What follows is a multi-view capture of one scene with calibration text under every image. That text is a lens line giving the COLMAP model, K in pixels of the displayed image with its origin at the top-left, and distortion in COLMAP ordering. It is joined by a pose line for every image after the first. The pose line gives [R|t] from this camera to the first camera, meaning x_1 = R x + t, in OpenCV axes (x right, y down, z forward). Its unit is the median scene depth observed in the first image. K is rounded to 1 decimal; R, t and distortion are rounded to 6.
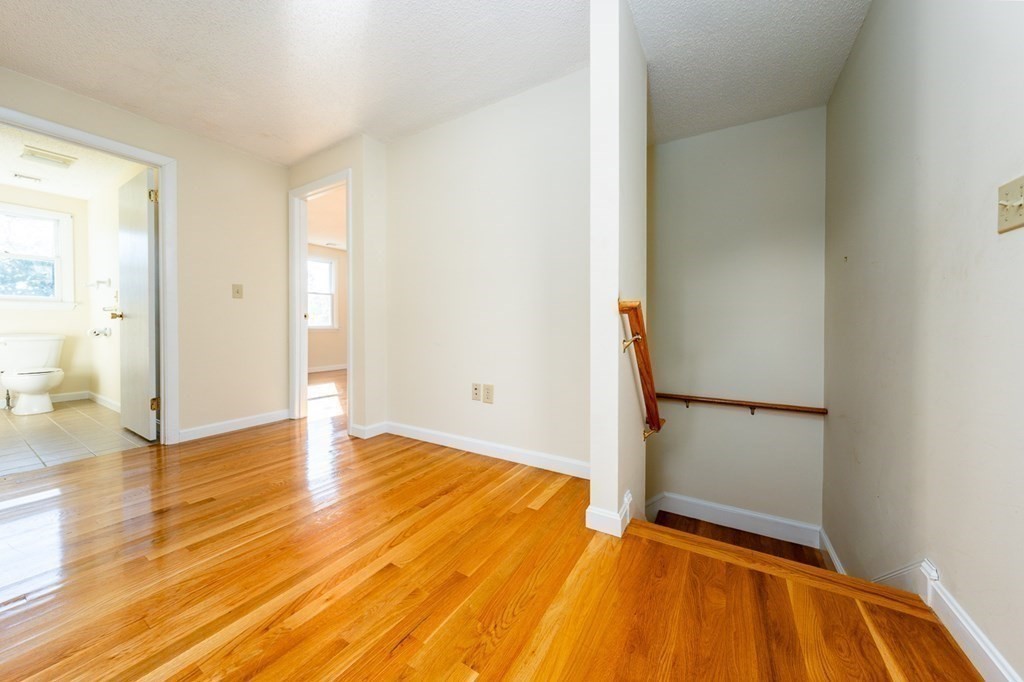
lens RADIAL K [[348.8, 0, 513.8], [0, 348.8, 335.5], [0, 0, 1]] dist [-0.002869, -0.000124]
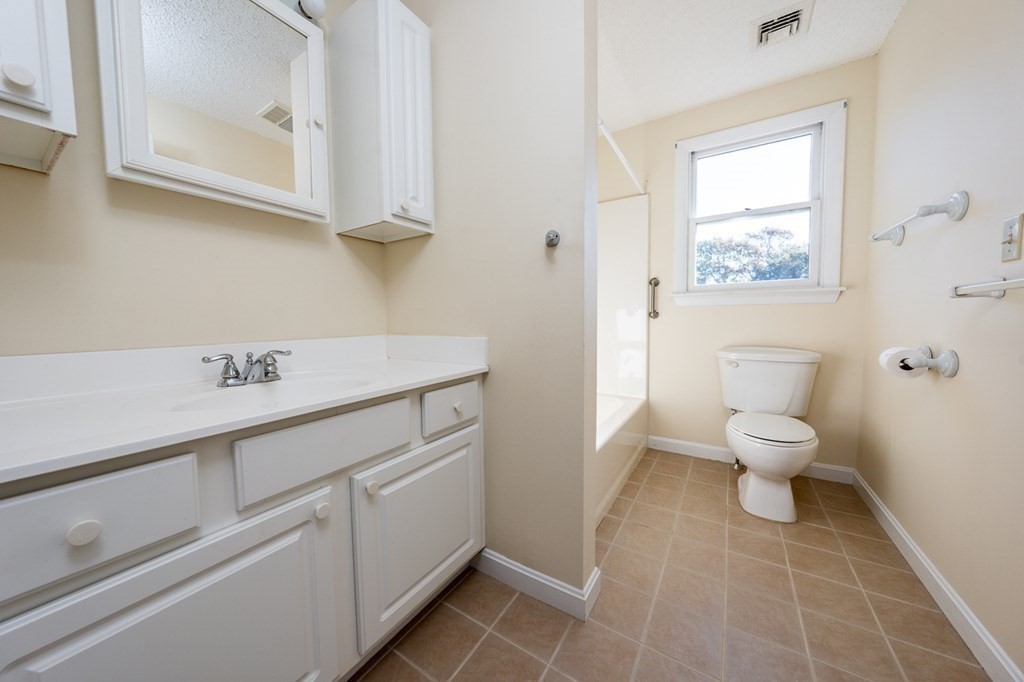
lens RADIAL K [[348.8, 0, 511.9], [0, 348.8, 340.0], [0, 0, 1]] dist [-0.002869, -0.000124]
pose [[-0.029892, 0.056864, -0.997934, -0.836989], [-0.001706, 0.998376, 0.056941, -0.049140], [0.999552, 0.003404, -0.029746, 0.608584]]
